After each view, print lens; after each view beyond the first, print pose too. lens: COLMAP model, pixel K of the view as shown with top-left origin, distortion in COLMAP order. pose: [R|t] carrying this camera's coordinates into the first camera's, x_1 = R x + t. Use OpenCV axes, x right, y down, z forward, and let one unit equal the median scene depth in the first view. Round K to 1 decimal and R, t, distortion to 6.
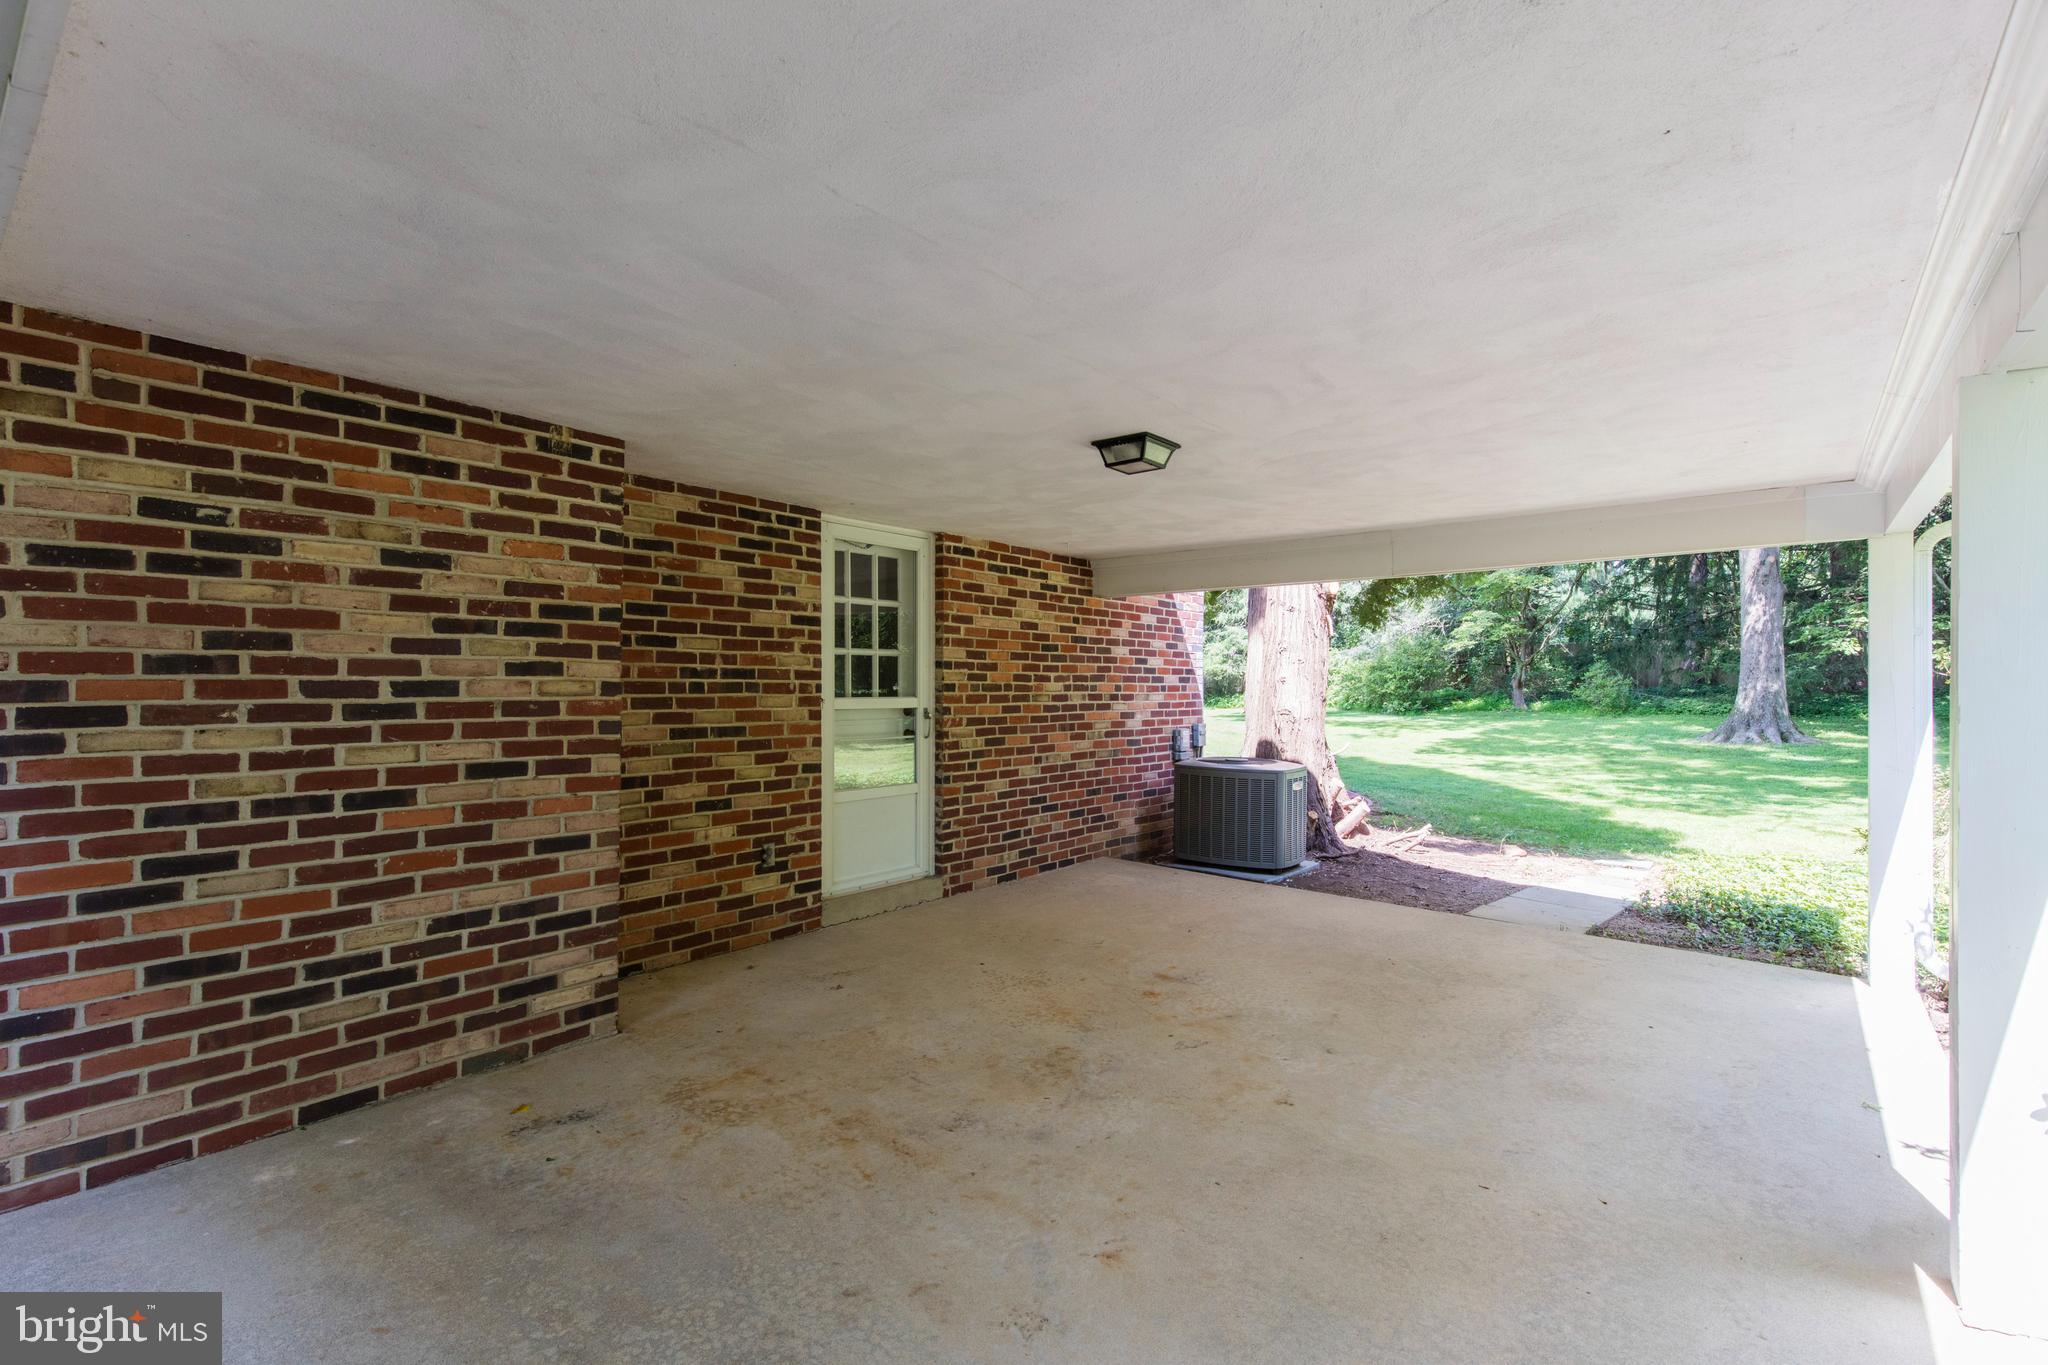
lens RADIAL K [[944.7, 0, 1024.2], [0, 944.7, 682.3], [0, 0, 1]] dist [0.013967, -0.001607]
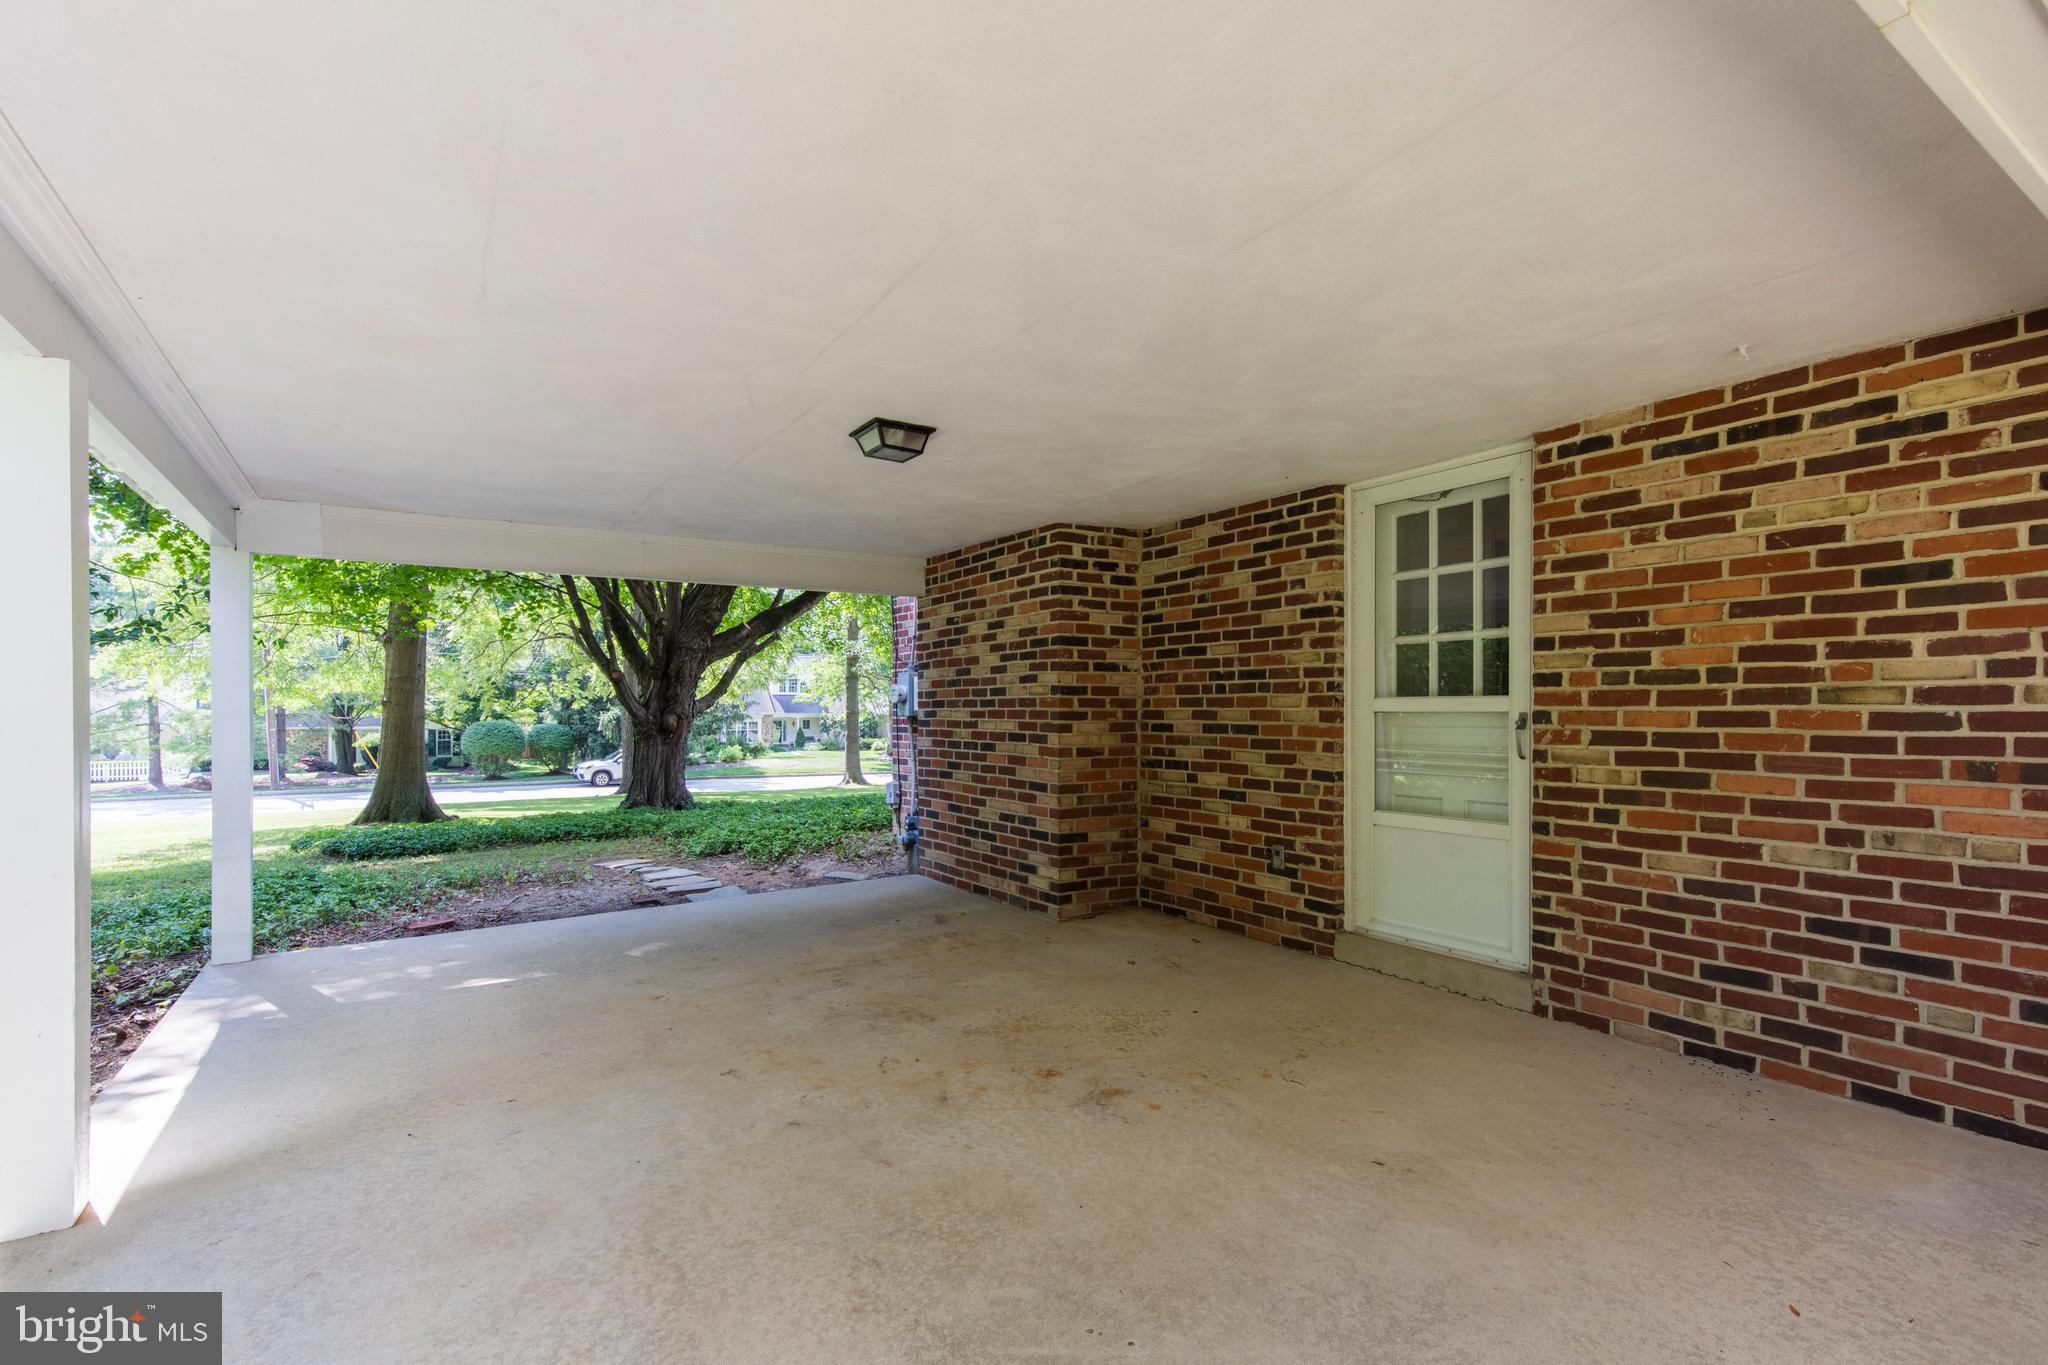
lens RADIAL K [[944.7, 0, 1023.9], [0, 944.7, 717.2], [0, 0, 1]] dist [0.013967, -0.001607]
pose [[-0.311385, 0.002005, -0.950282, 0.834209], [0.000382, 0.999998, 0.001984, 0.038772], [0.950284, 0.000255, -0.311385, 1.174346]]
